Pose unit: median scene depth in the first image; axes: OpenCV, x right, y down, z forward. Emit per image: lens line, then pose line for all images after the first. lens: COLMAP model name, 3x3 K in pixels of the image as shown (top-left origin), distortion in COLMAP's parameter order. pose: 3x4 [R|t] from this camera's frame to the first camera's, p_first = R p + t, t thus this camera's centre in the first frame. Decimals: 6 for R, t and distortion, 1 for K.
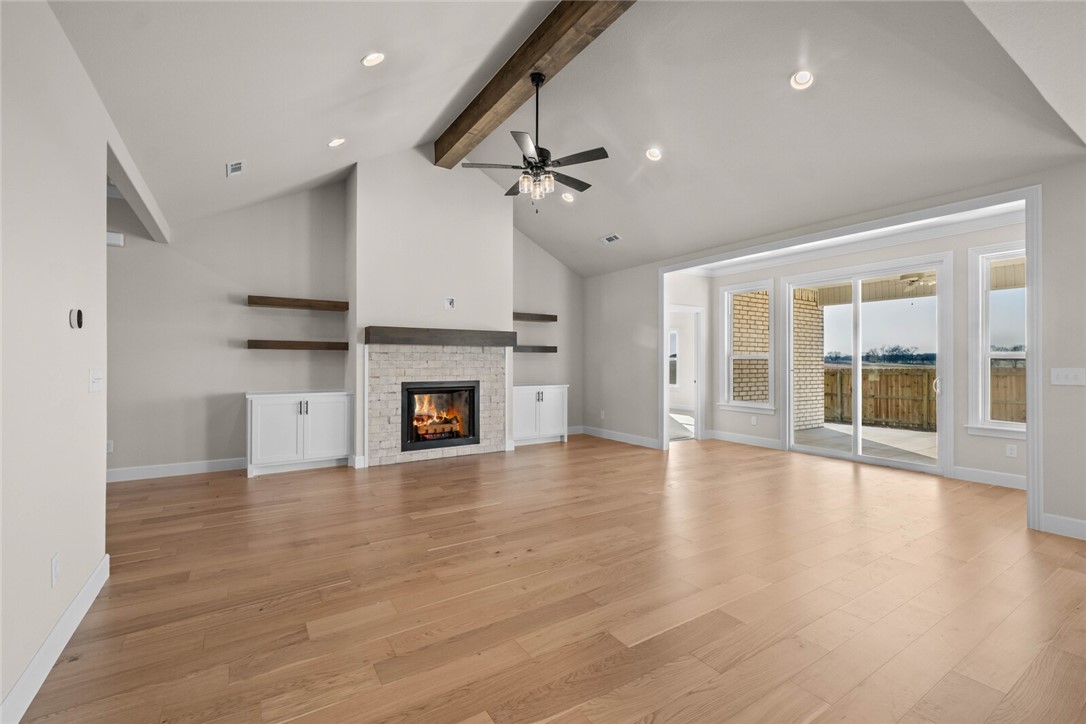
lens RADIAL K [[474.2, 0, 543.7], [0, 474.2, 356.7], [0, 0, 1]] dist [0.003271, -0.003276]
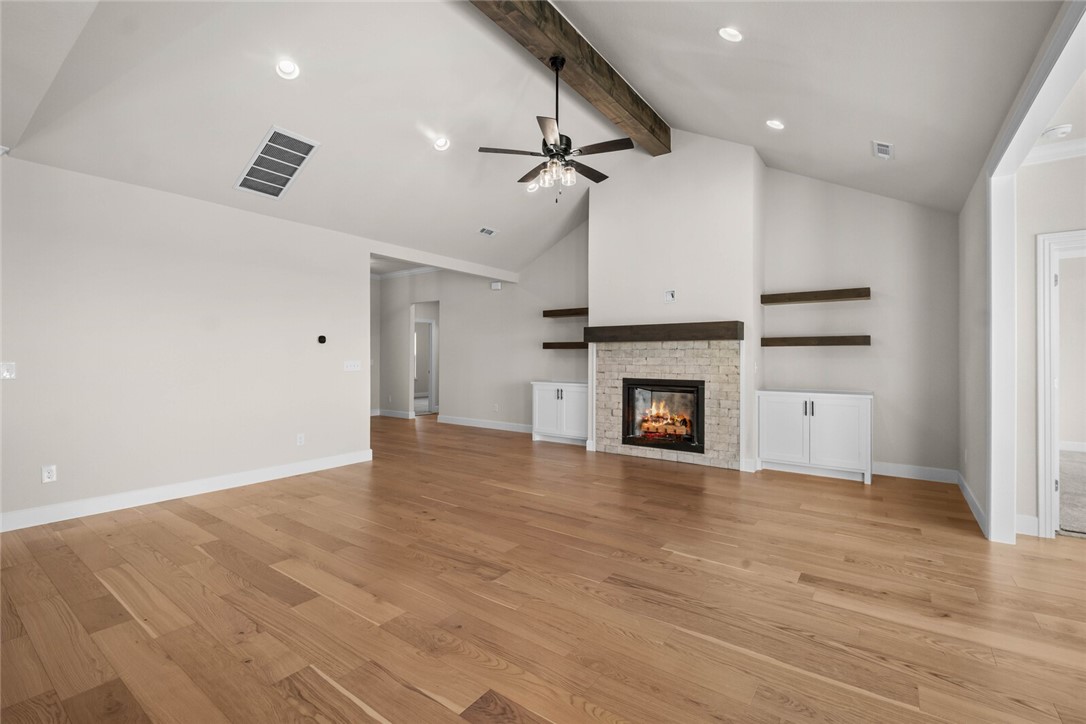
lens RADIAL K [[474.2, 0, 531.7], [0, 474.2, 355.6], [0, 0, 1]] dist [0.003271, -0.003276]
pose [[0.343530, -0.007628, -0.939111, 0.619808], [0.006995, 0.999960, -0.005564, 0.008668], [0.939116, -0.004658, 0.343570, 0.449578]]
